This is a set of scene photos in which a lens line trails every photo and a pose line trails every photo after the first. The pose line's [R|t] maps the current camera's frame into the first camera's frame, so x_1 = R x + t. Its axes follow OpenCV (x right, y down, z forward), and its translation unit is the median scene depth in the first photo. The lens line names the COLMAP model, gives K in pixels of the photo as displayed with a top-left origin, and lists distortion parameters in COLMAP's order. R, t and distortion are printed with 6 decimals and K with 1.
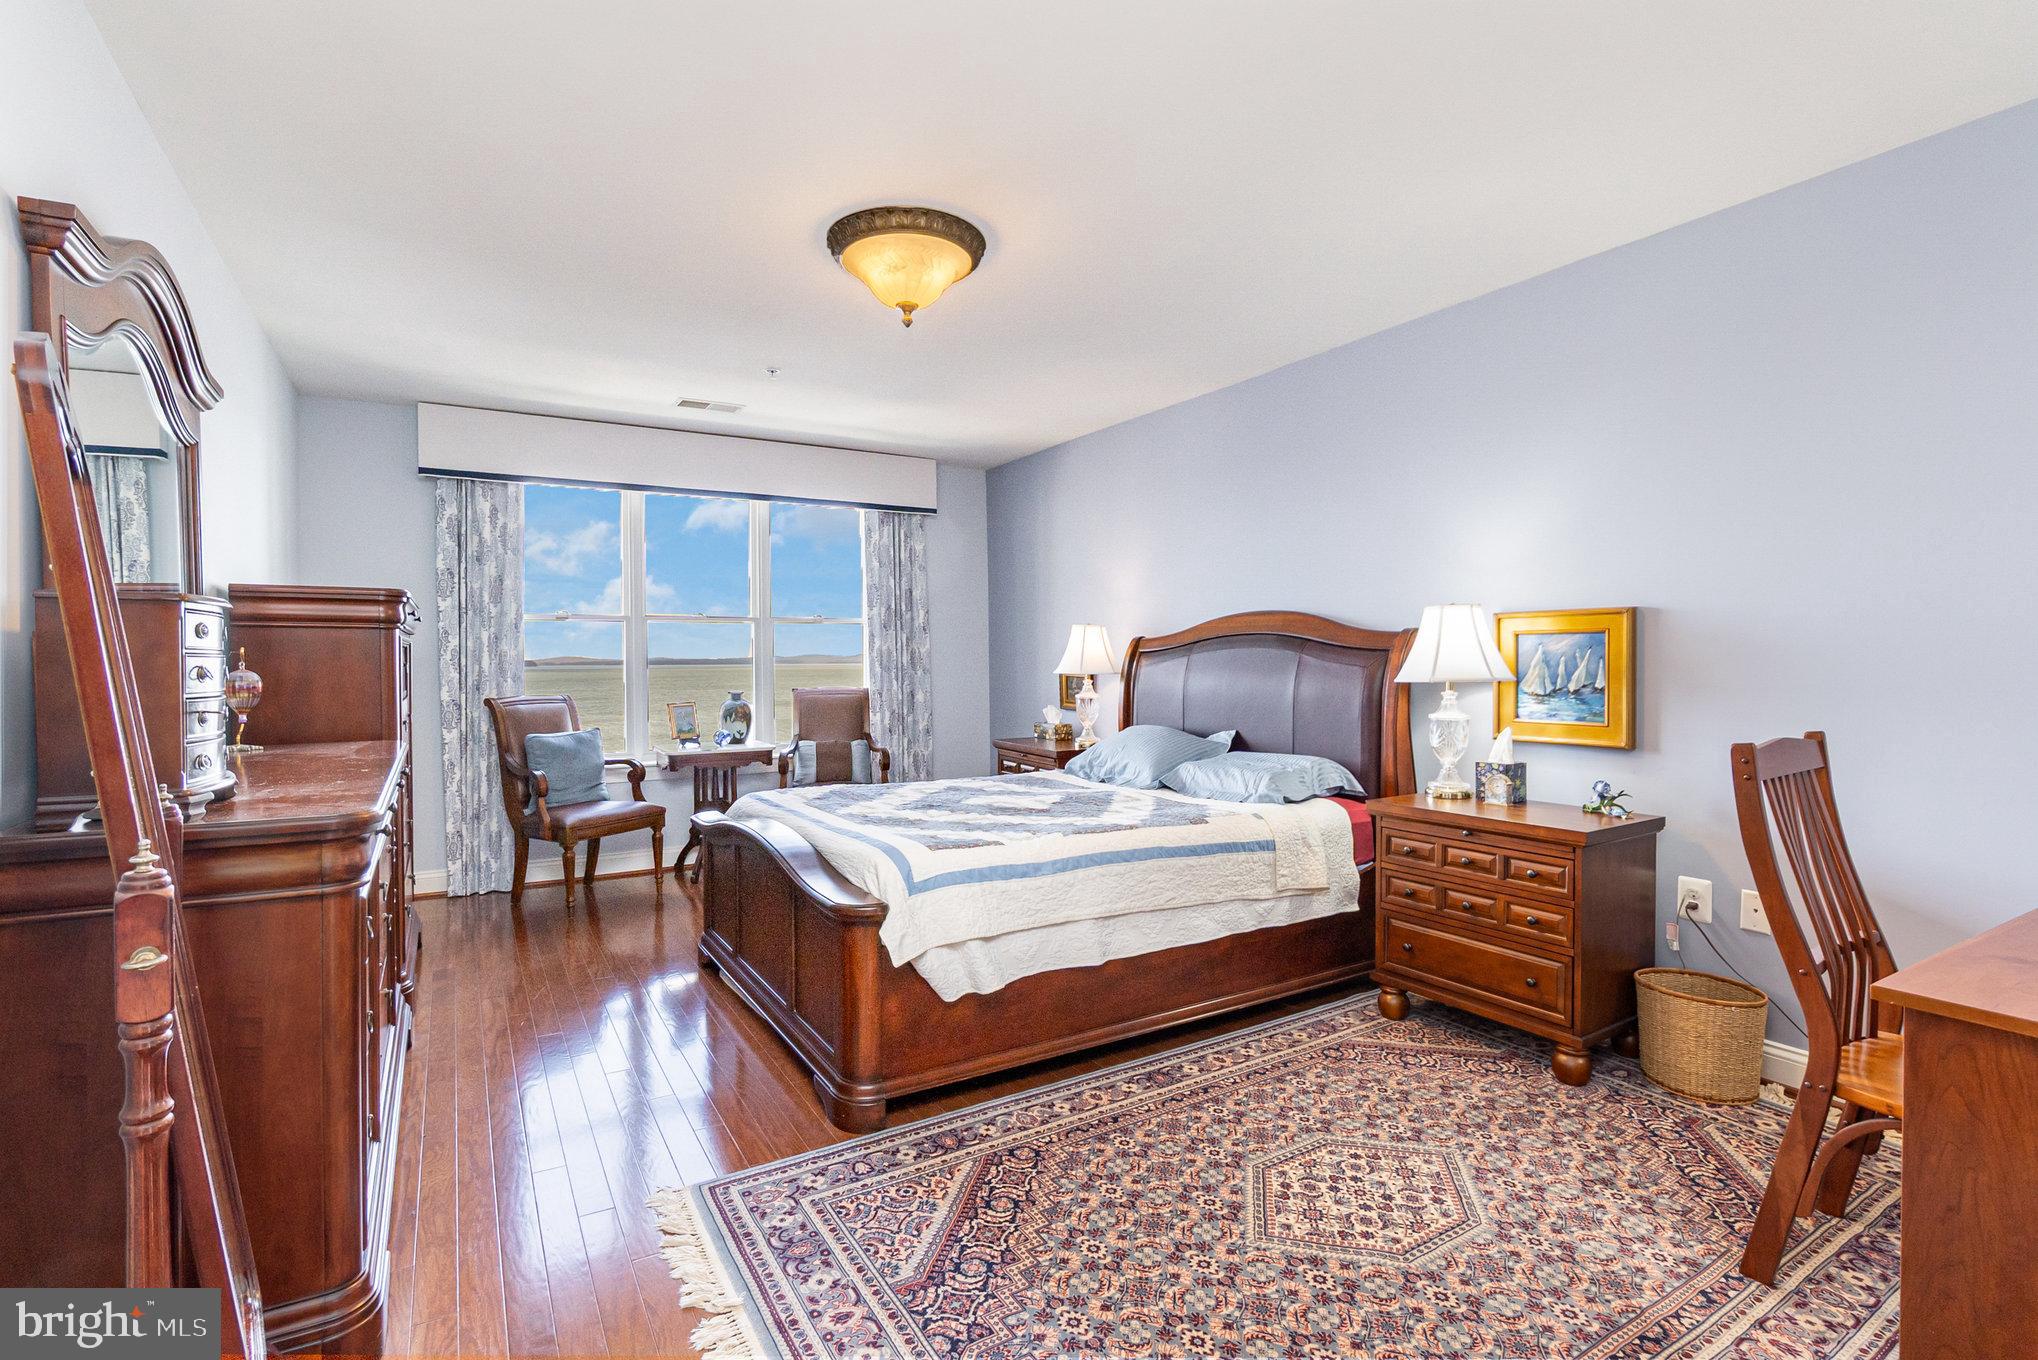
lens RADIAL K [[937.5, 0, 1014.4], [0, 937.5, 672.2], [0, 0, 1]] dist [-0.000994, -0.000027]
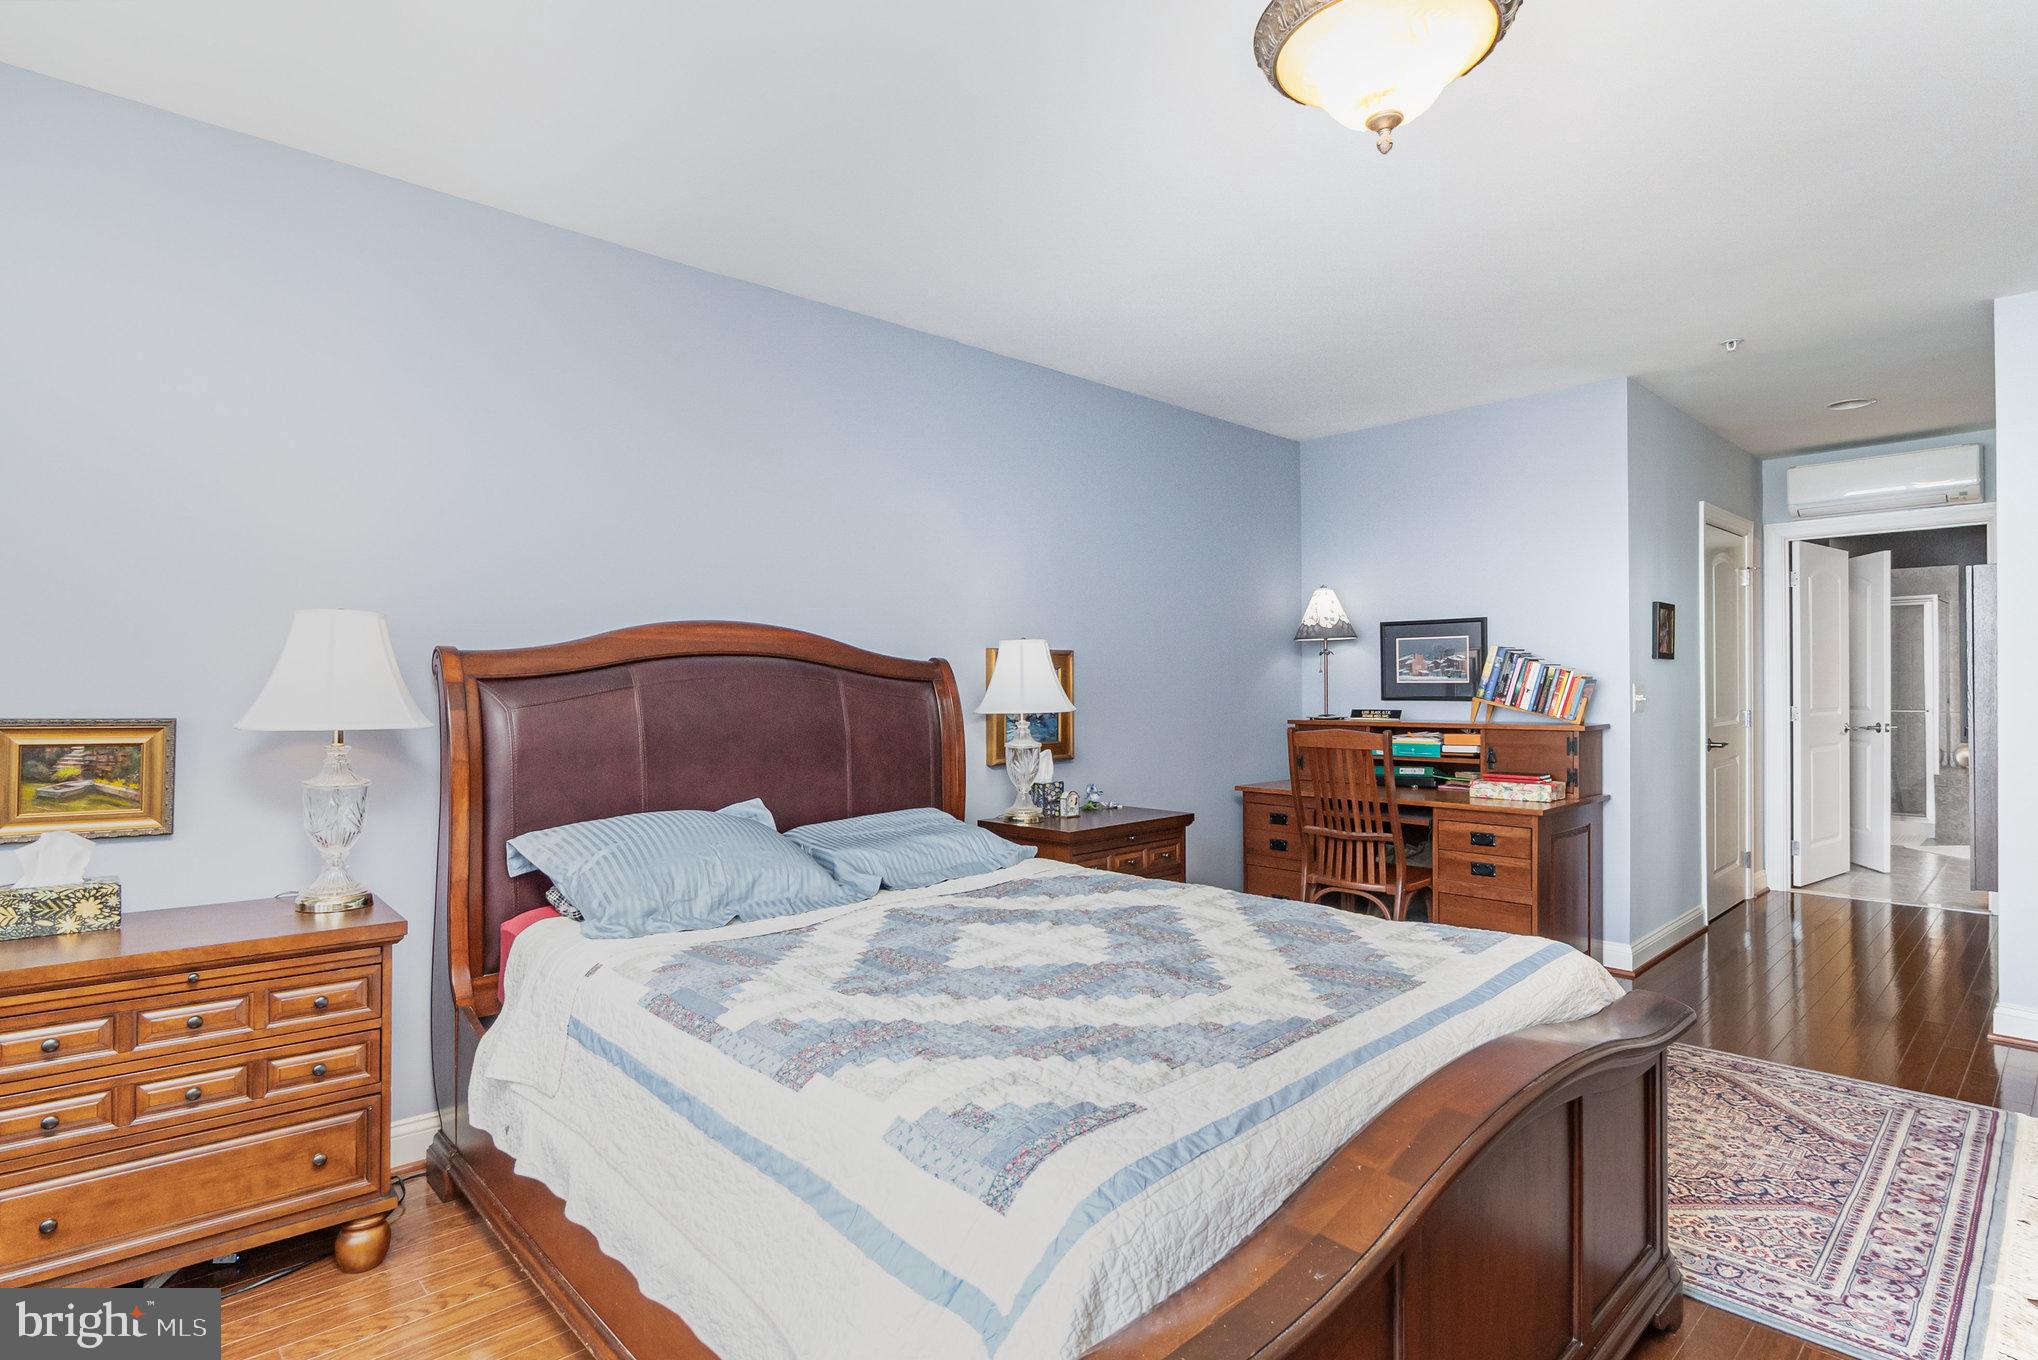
lens RADIAL K [[1022.2, 0, 1016.5], [0, 1022.2, 682.1], [0, 0, 1]] dist [0.001502, 0.000092]
pose [[-0.204867, 0.013732, 0.978694, -1.018348], [0.028489, 0.999562, -0.008061, -0.019939], [-0.978375, 0.026231, -0.205168, 1.943582]]
